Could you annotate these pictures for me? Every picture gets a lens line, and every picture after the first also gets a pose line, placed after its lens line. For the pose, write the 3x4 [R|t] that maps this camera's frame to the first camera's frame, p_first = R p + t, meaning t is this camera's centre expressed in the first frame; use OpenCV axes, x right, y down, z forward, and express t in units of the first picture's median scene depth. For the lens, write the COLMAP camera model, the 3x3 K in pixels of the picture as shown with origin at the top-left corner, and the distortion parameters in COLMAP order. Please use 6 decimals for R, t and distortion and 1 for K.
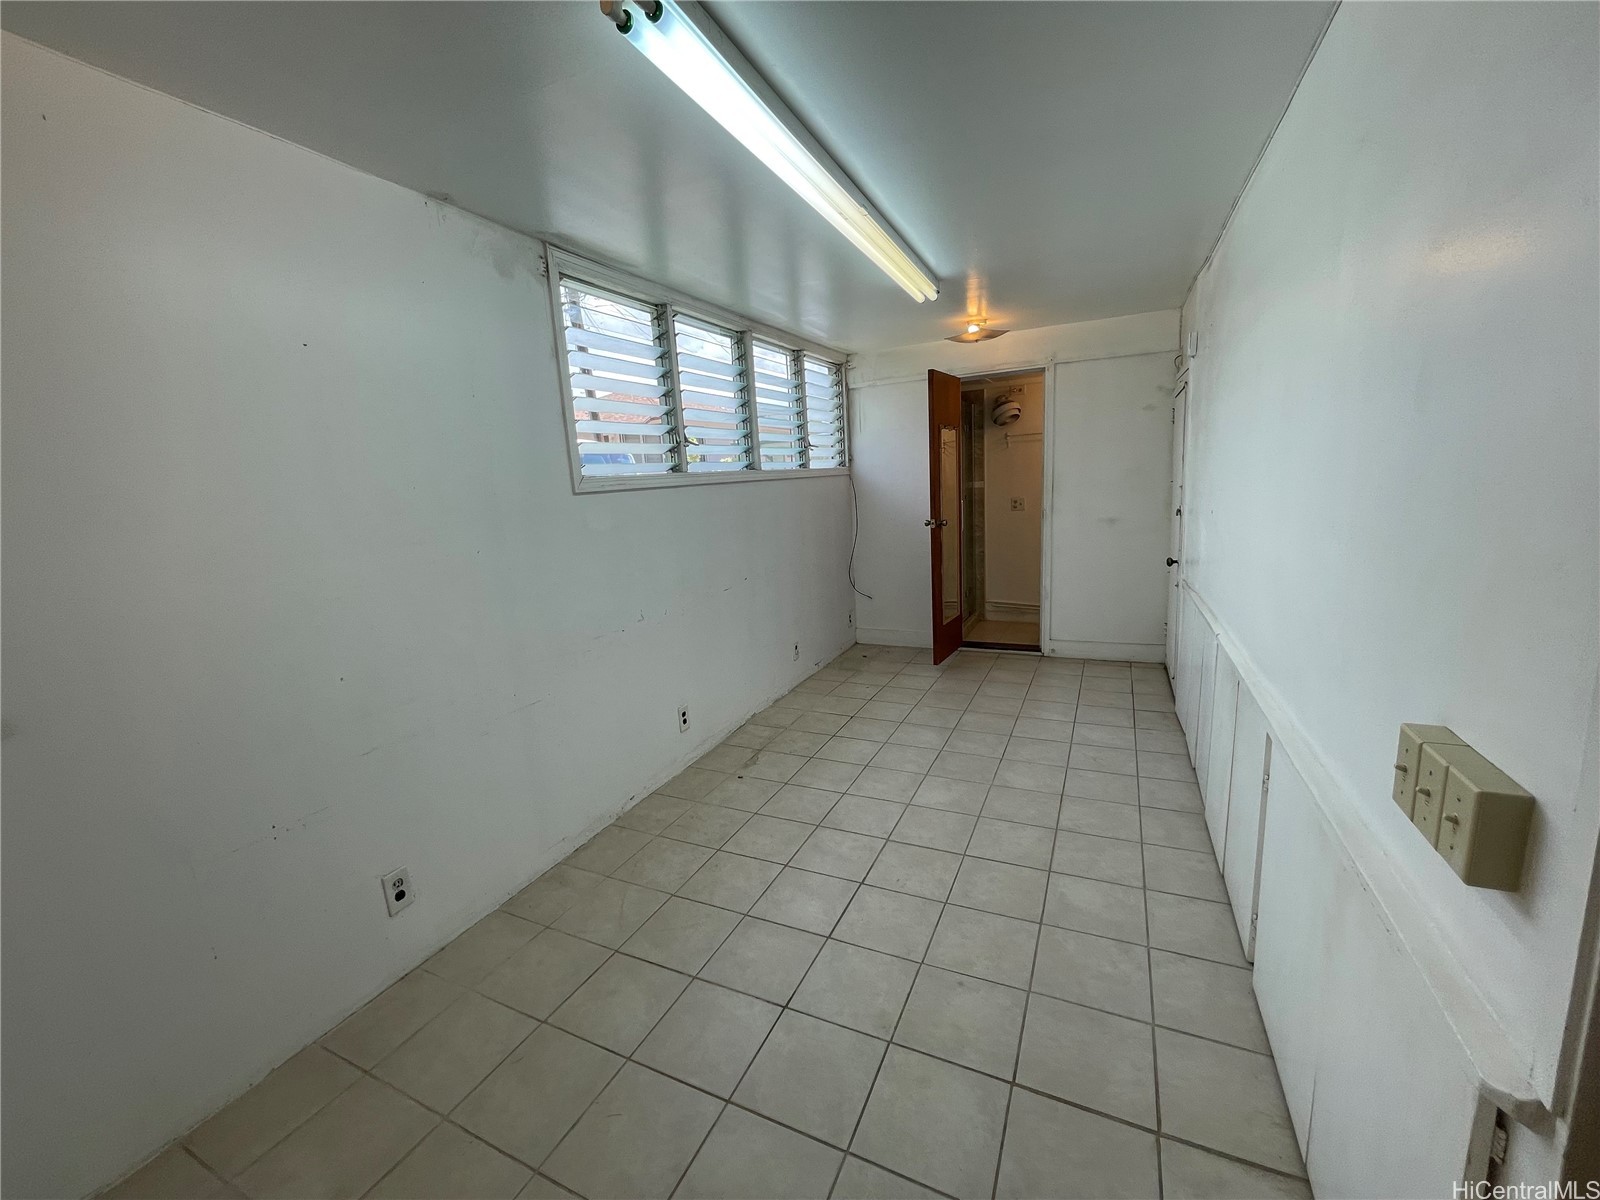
lens RADIAL K [[656.7, 0, 794.3], [0, 656.7, 602.2], [0, 0, 1]] dist [0.002914, 0.001630]
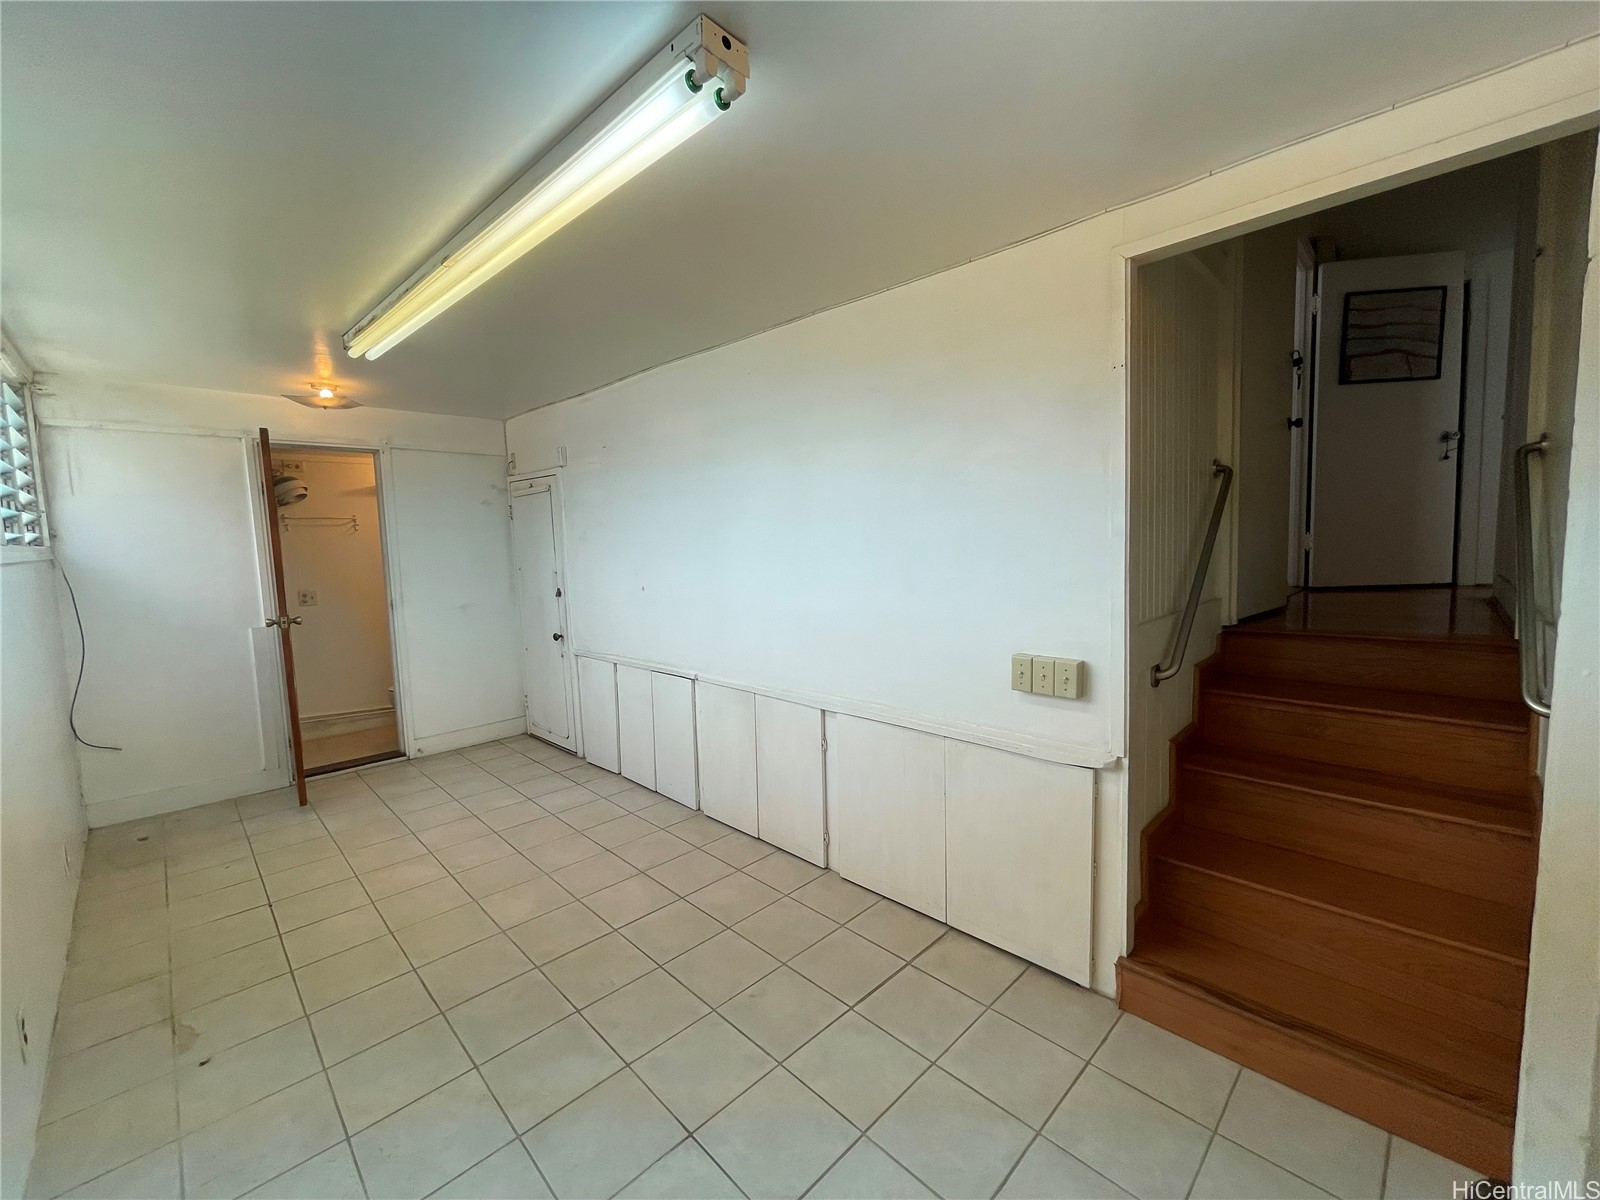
lens RADIAL K [[656.7, 0, 795.8], [0, 656.7, 596.6], [0, 0, 1]] dist [0.002914, 0.001630]
pose [[0.342592, -0.036666, 0.938769, -0.302279], [0.180021, 0.983284, -0.027292, -0.019464], [-0.922075, 0.178348, 0.343466, 0.169170]]
